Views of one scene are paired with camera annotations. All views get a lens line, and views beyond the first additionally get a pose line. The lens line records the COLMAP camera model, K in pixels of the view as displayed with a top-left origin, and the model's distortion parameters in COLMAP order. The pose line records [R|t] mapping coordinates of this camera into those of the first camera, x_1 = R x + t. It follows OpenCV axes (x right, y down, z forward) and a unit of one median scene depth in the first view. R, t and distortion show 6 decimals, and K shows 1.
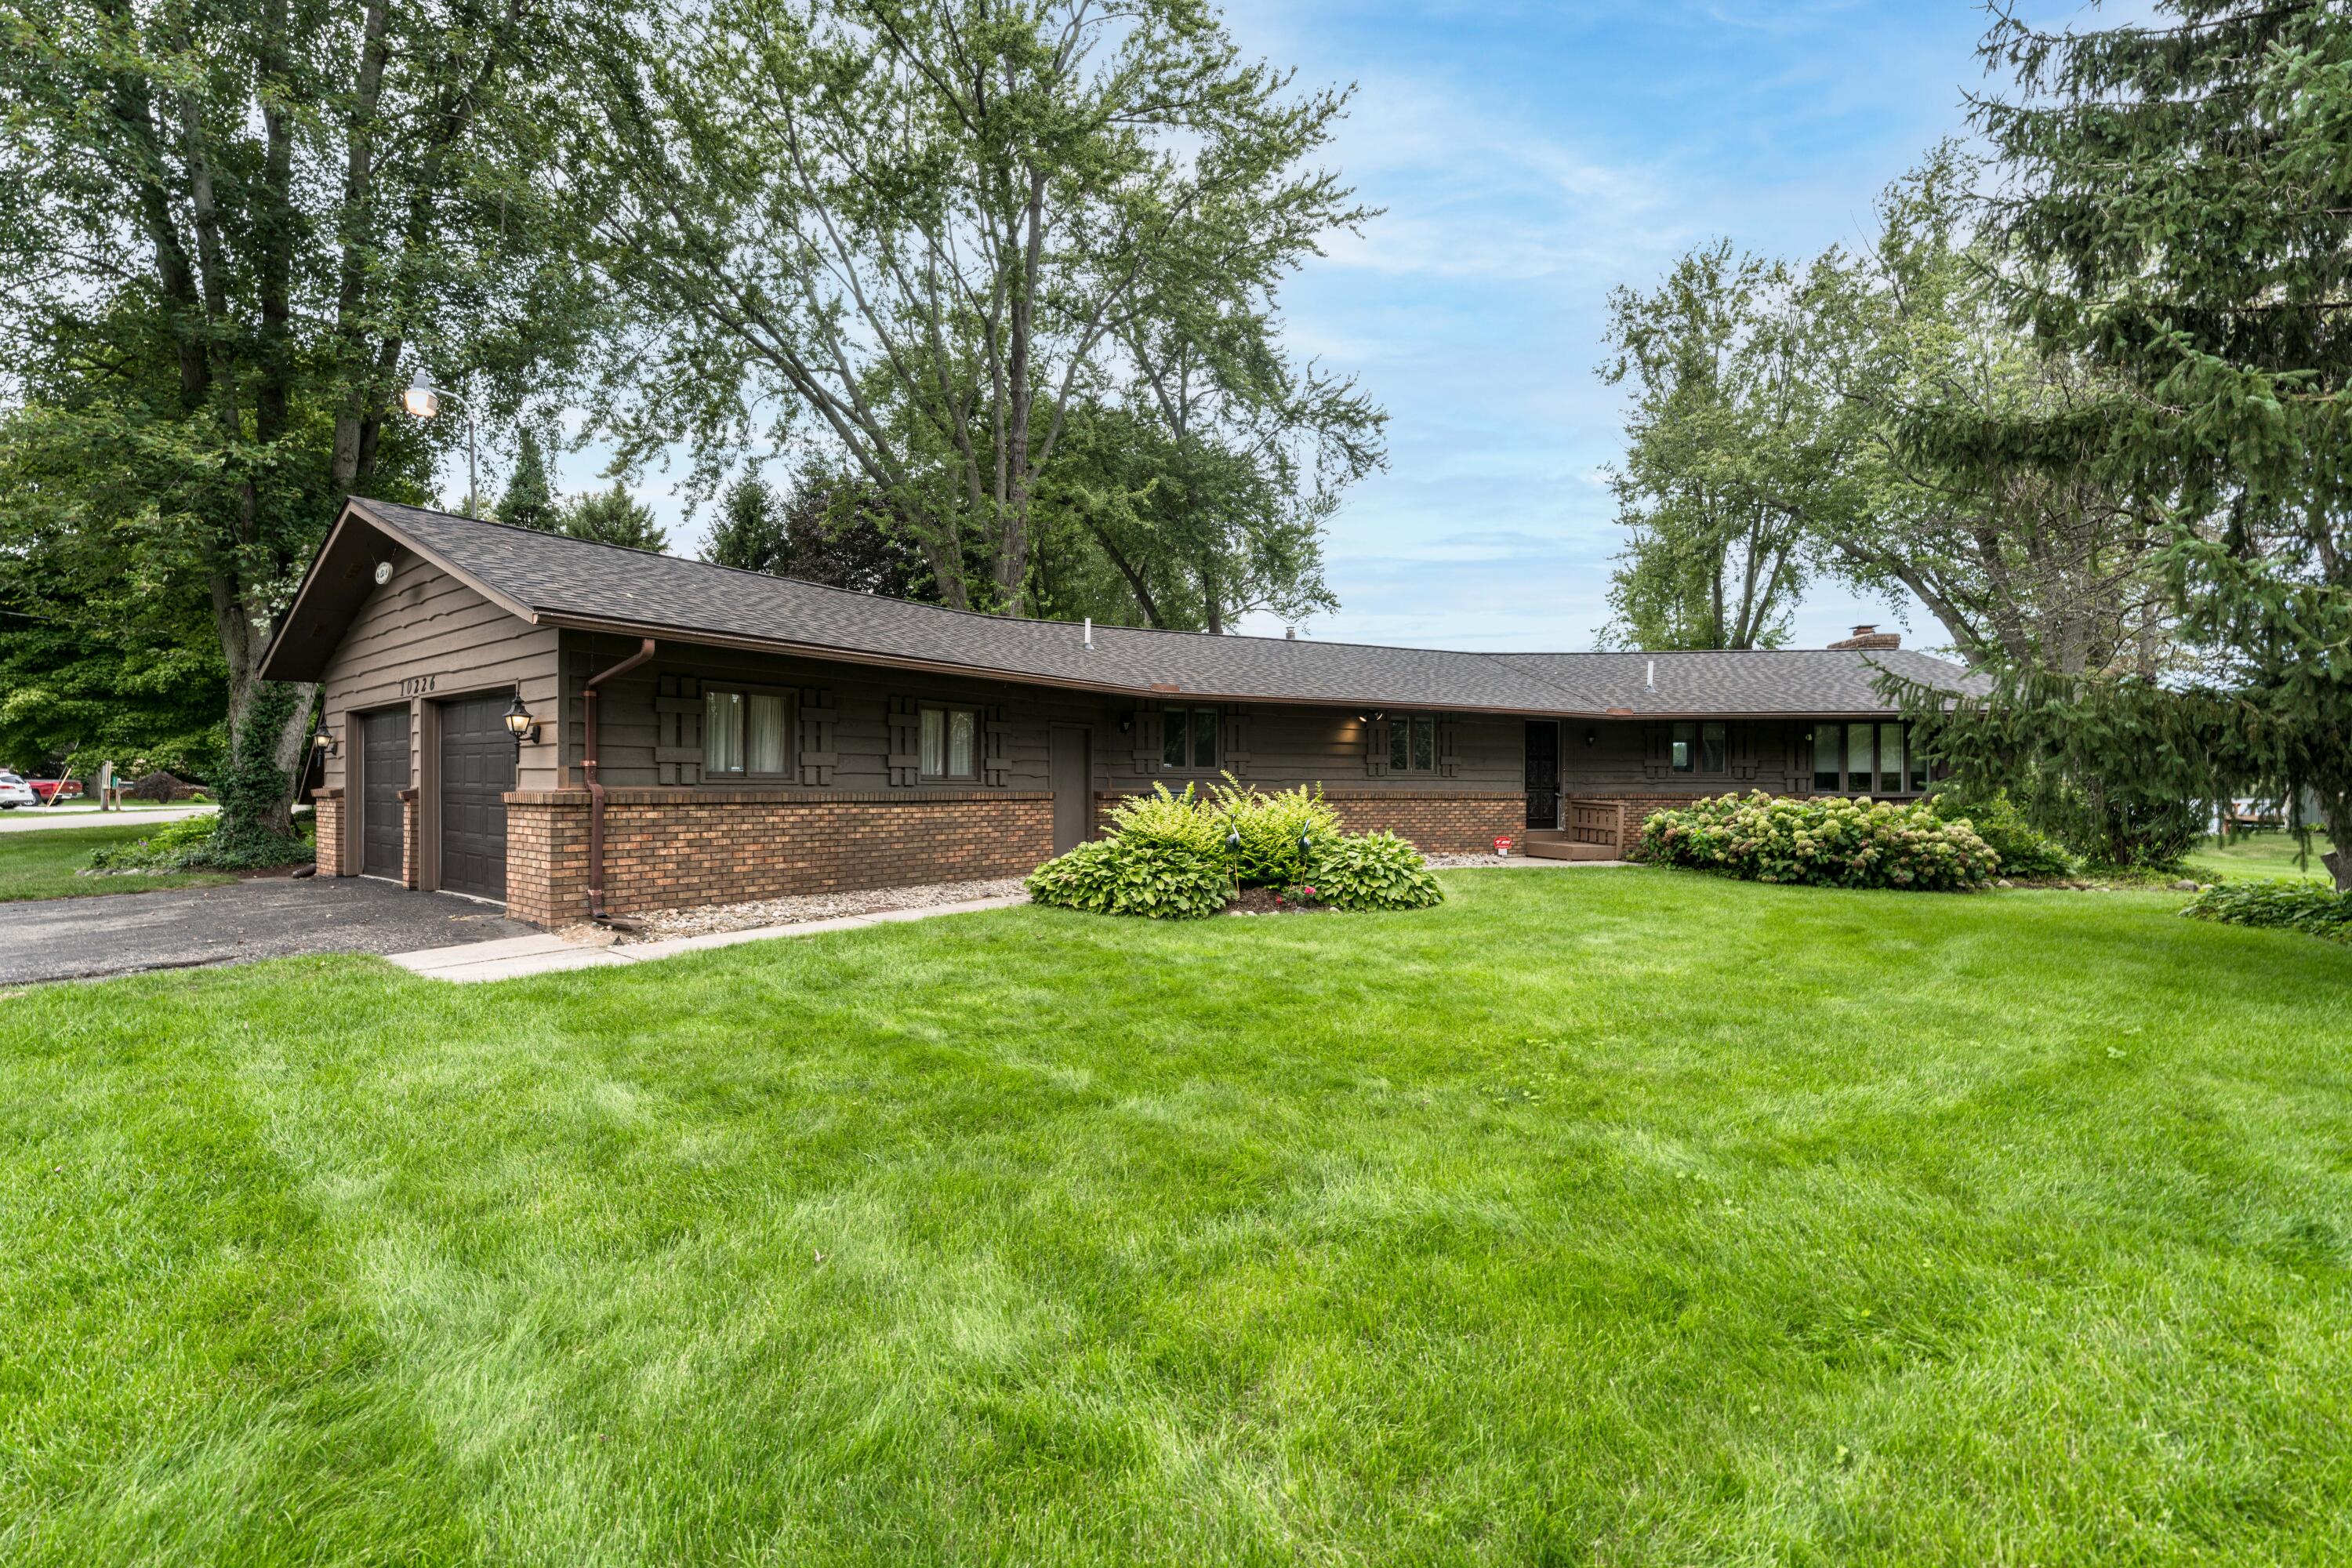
lens RADIAL K [[947.5, 0, 1176.0], [0, 947.5, 784.0], [0, 0, 1]] dist [-0.000154, -0.000164]
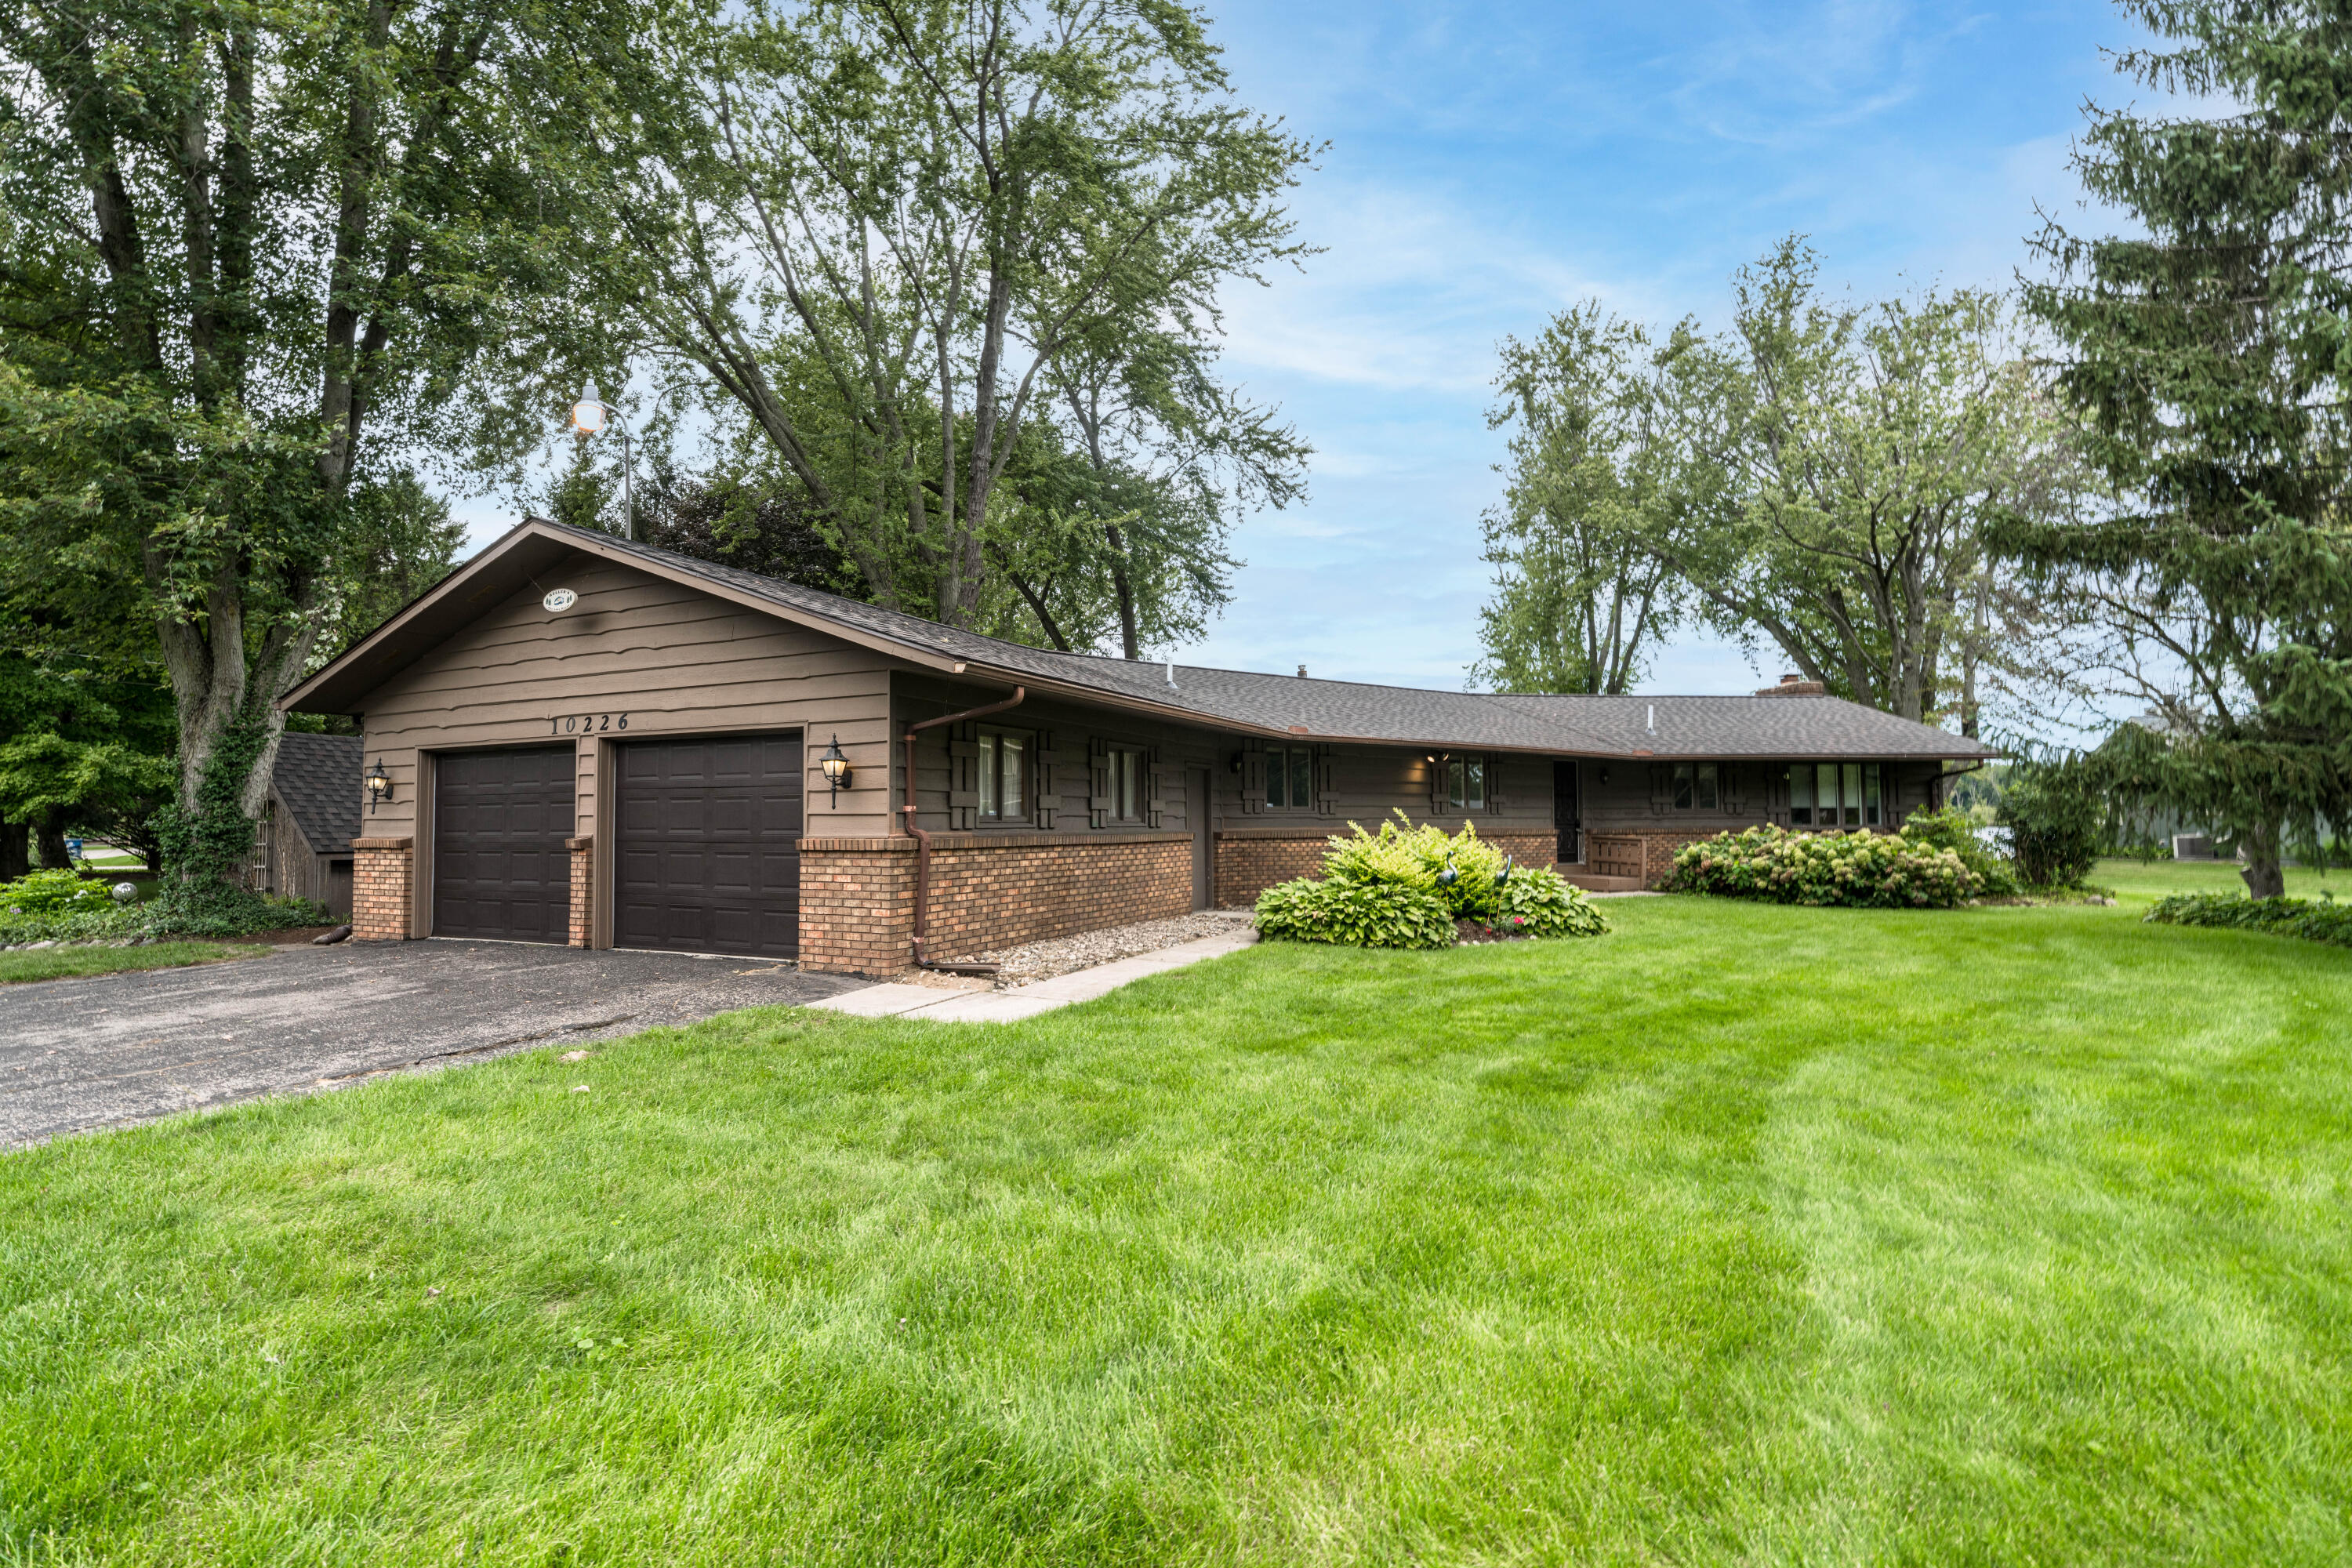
lens RADIAL K [[1050.9, 0, 1176.0], [0, 1050.9, 784.0], [0, 0, 1]] dist [0.000668, -0.003953]
pose [[0.979445, -0.001618, 0.201706, -0.328432], [0.009044, 0.999314, -0.035900, -0.003056], [-0.201509, 0.036987, 0.978788, -0.071779]]
